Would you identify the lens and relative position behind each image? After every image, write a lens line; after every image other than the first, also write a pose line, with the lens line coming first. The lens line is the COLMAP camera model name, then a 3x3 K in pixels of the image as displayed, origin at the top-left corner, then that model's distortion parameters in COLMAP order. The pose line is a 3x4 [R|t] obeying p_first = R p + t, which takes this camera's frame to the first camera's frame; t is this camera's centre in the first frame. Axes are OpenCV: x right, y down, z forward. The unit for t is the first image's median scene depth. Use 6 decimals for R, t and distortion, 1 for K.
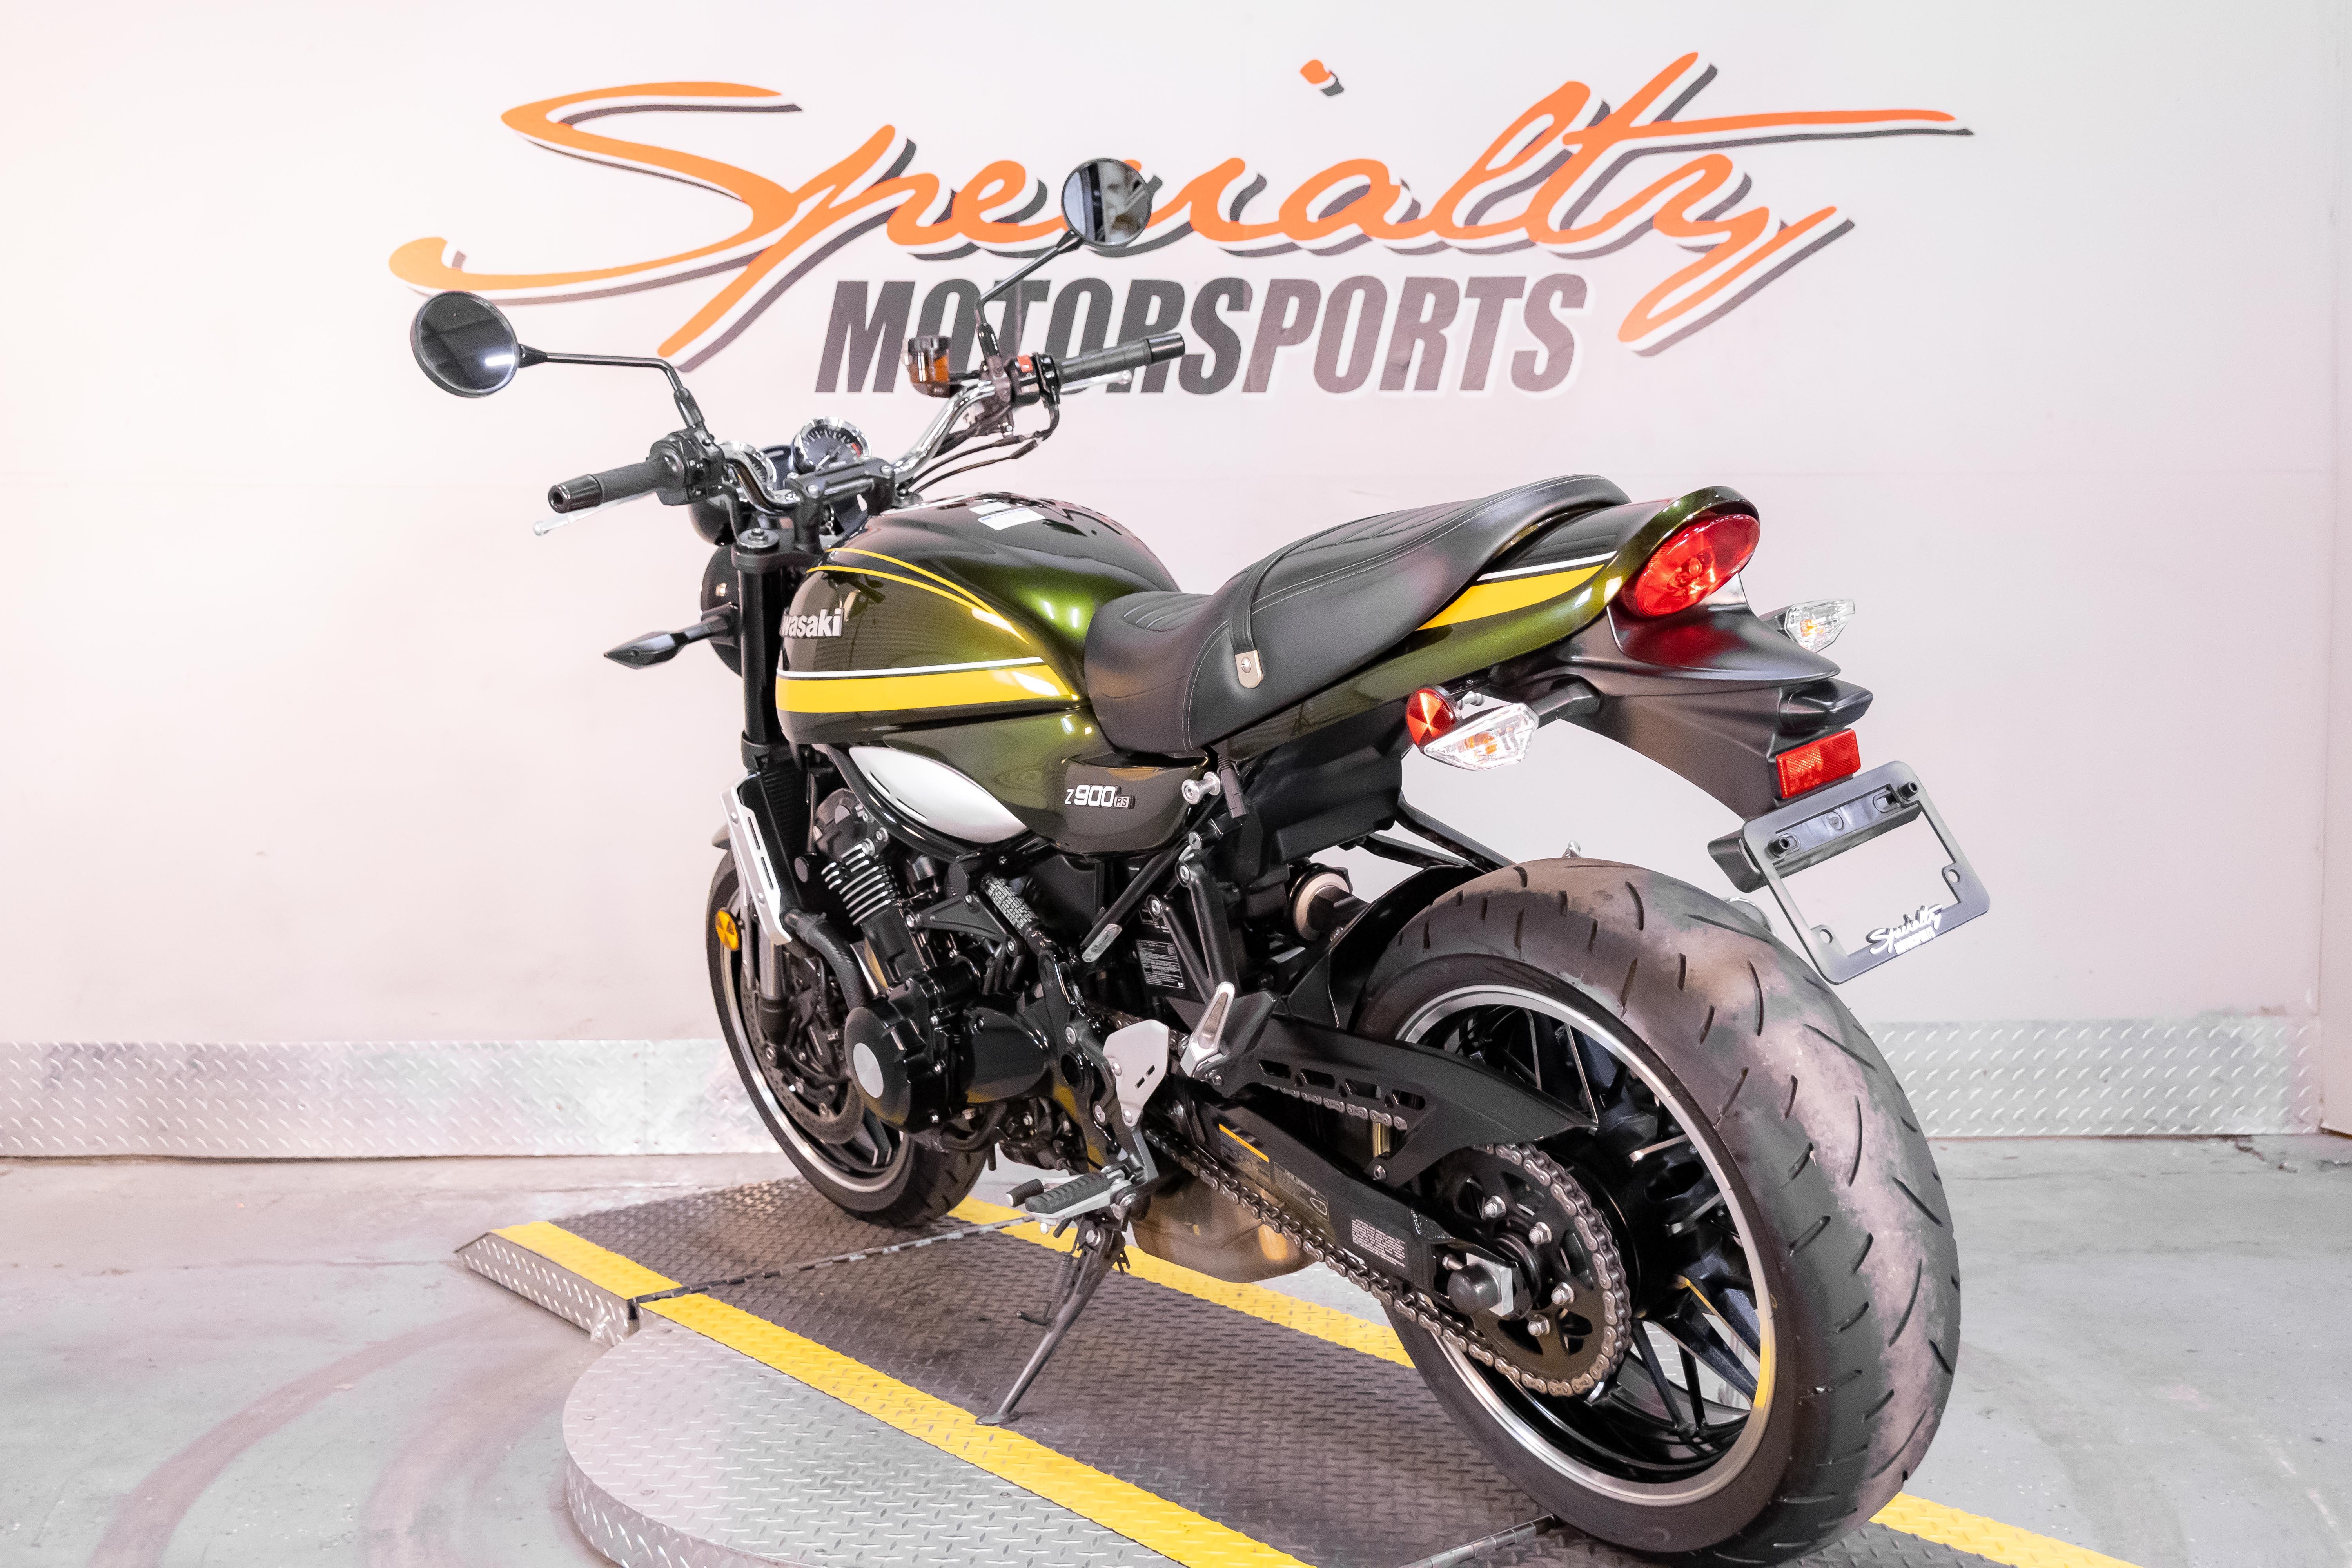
lens RADIAL K [[2306.5, 0, 1176.0], [0, 2306.5, 784.0], [0, 0, 1]] dist [0.029276, -0.066866]
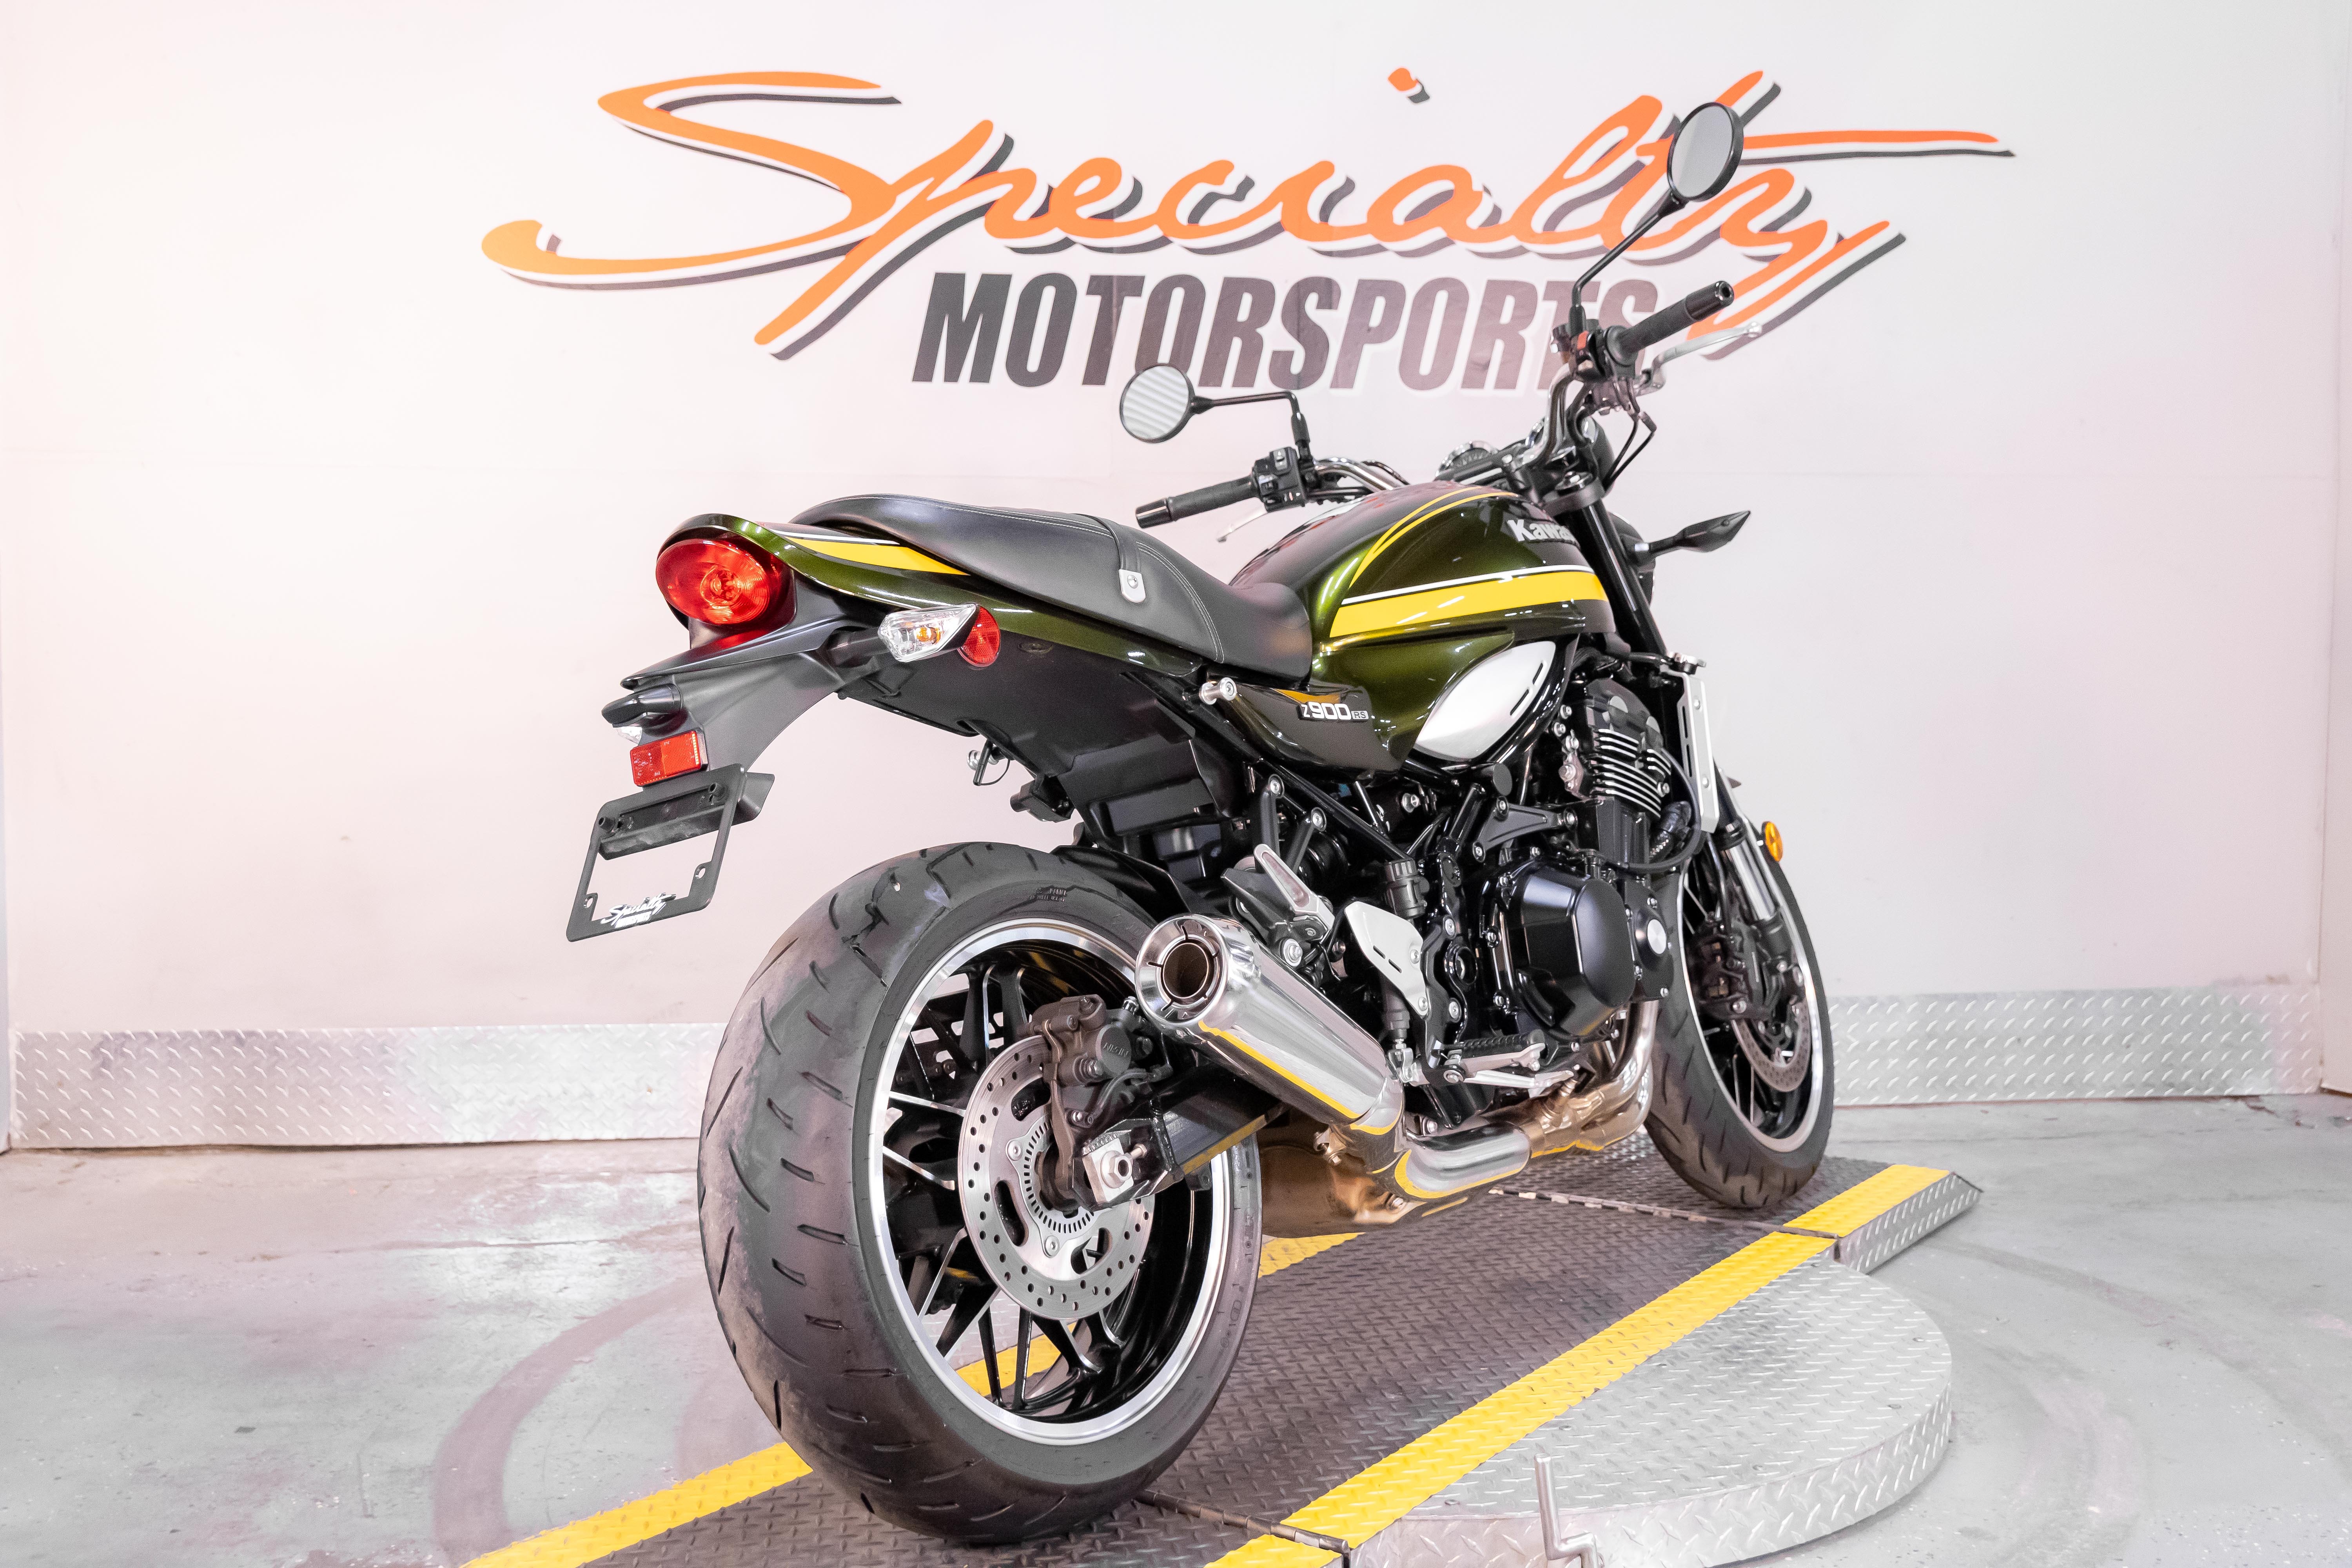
lens RADIAL K [[2306.5, 0, 1176.0], [0, 2306.5, 784.0], [0, 0, 1]] dist [0.029276, -0.066866]
pose [[0.995509, -0.000422, 0.094662, -0.137900], [0.000247, 0.999998, 0.001867, 0.005174], [-0.094662, -0.001835, 0.995508, -0.020591]]
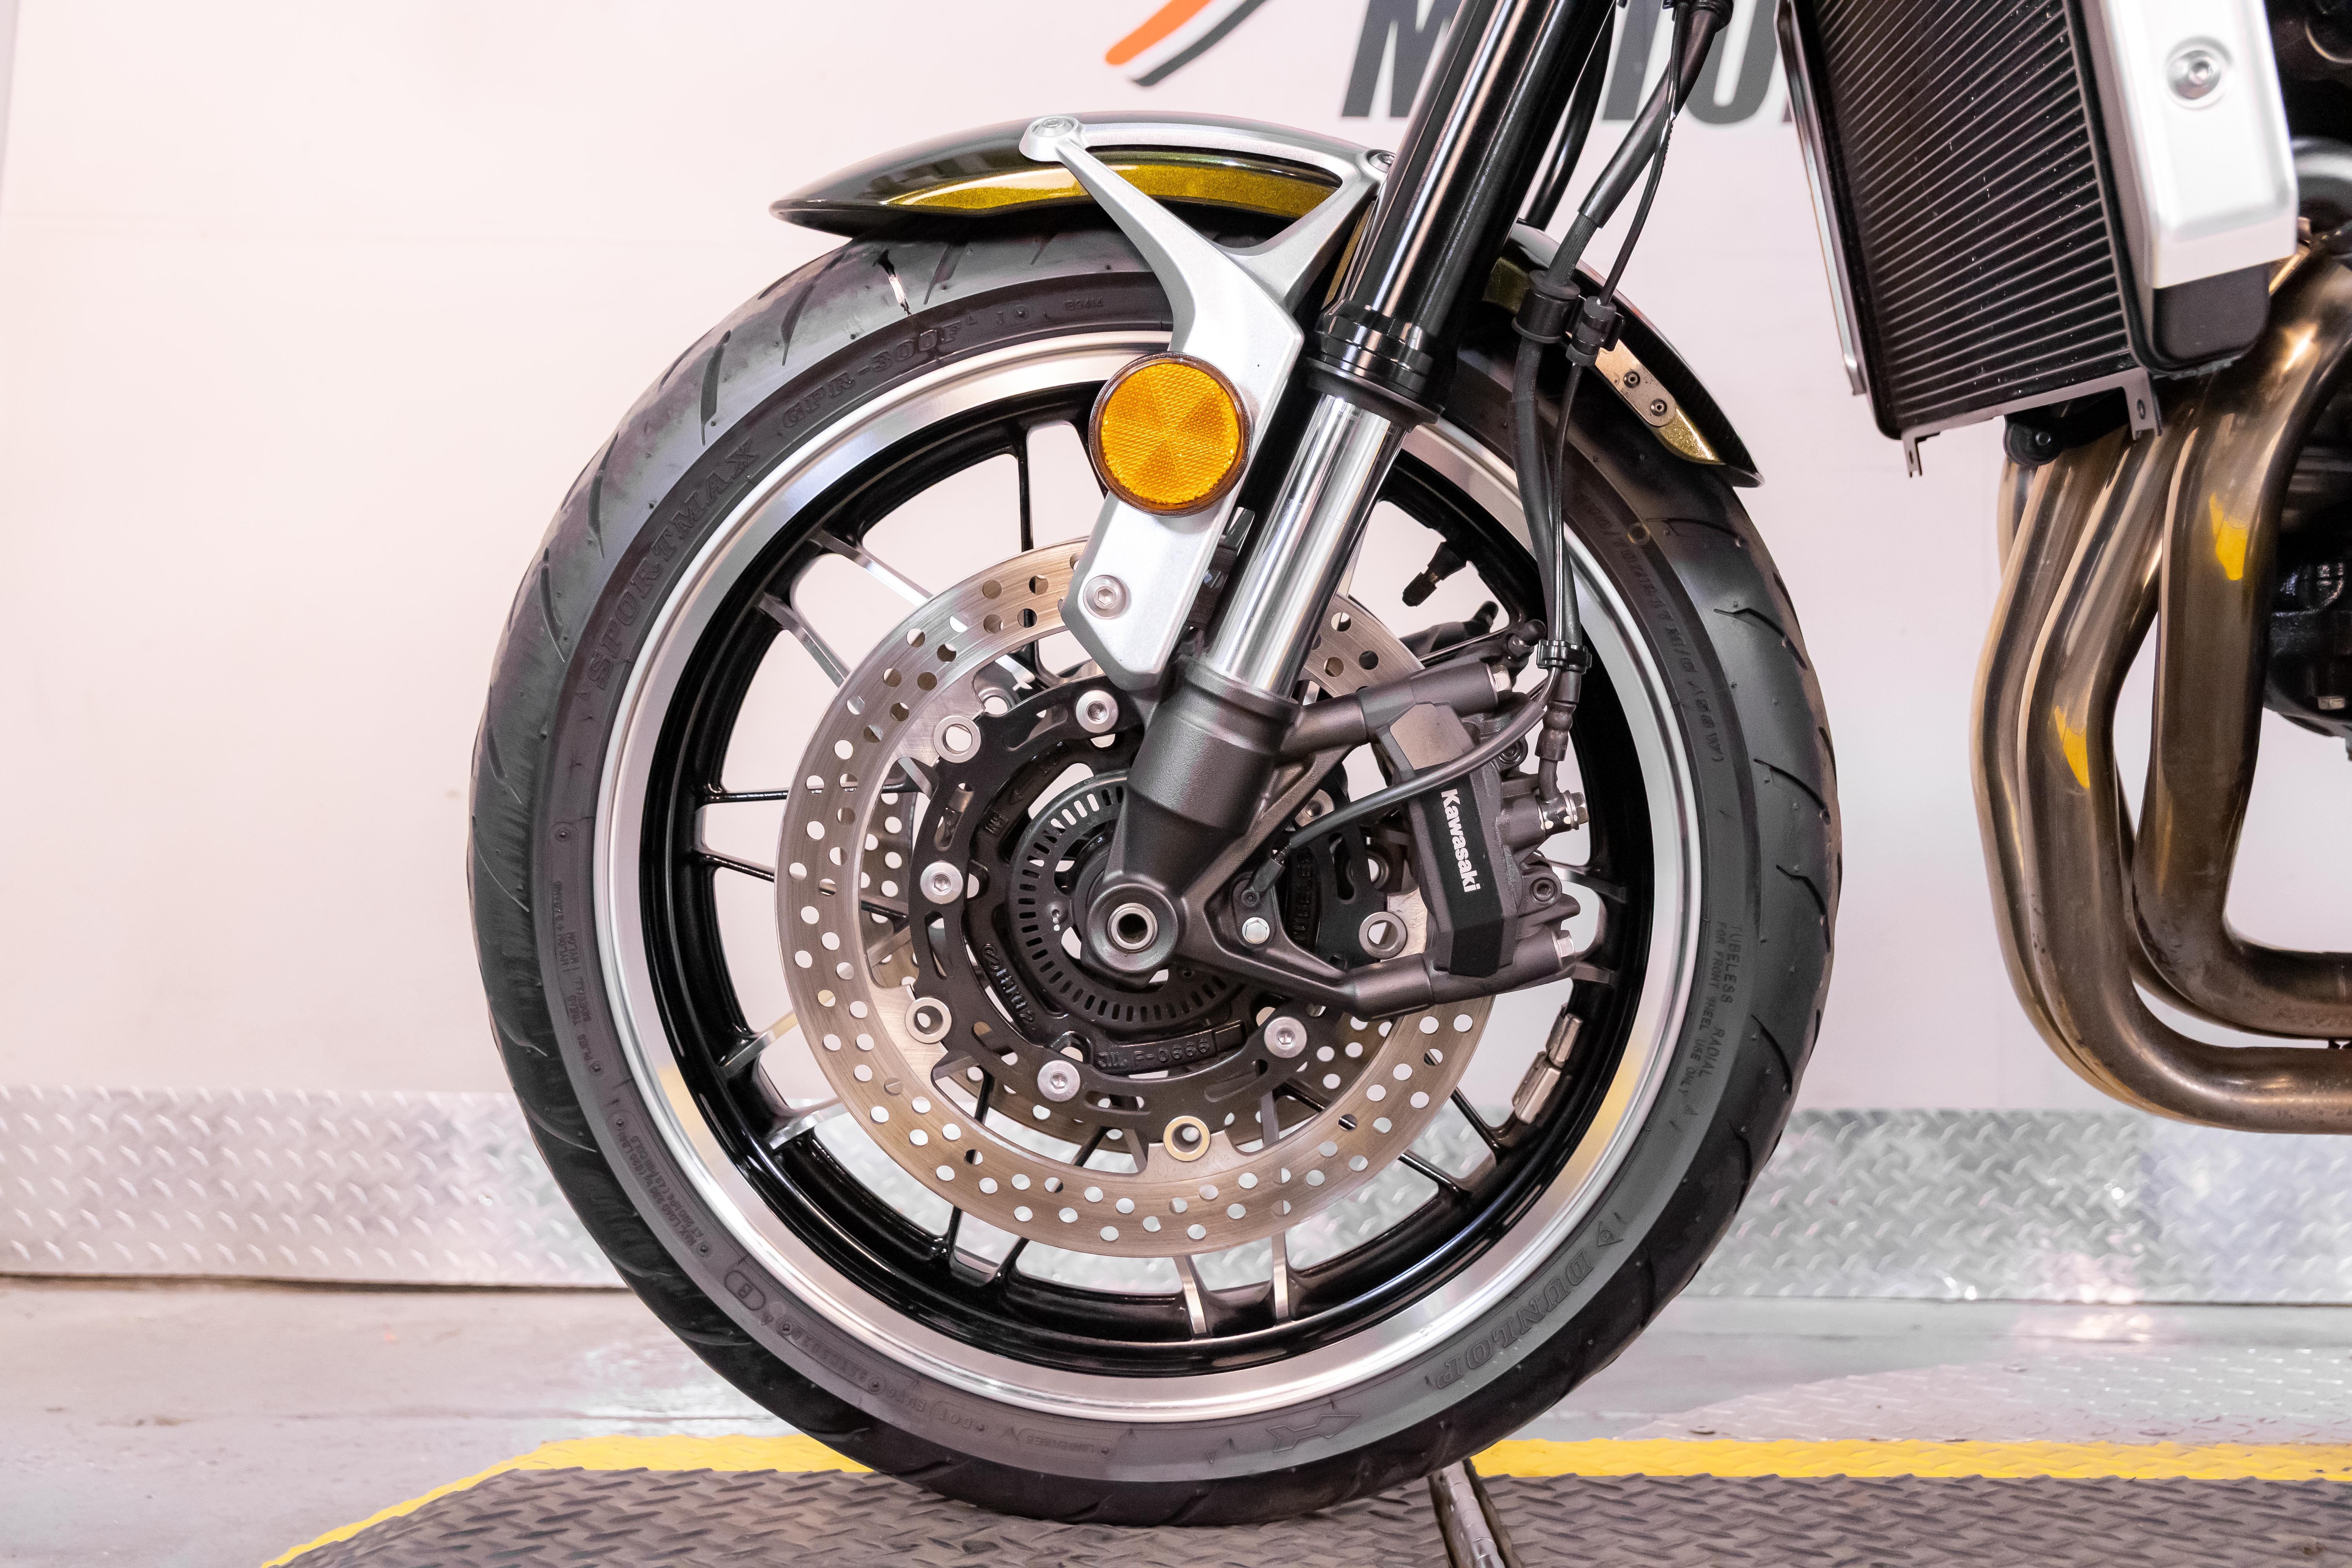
lens RADIAL K [[2141.1, 0, 1176.0], [0, 2141.1, 784.0], [0, 0, 1]] dist [-0.003003, -0.002127]
pose [[0.999740, 0.021906, -0.006354, -0.197811], [-0.022643, 0.986771, -0.160534, 0.120109], [0.002753, 0.160636, 0.987010, 0.430117]]
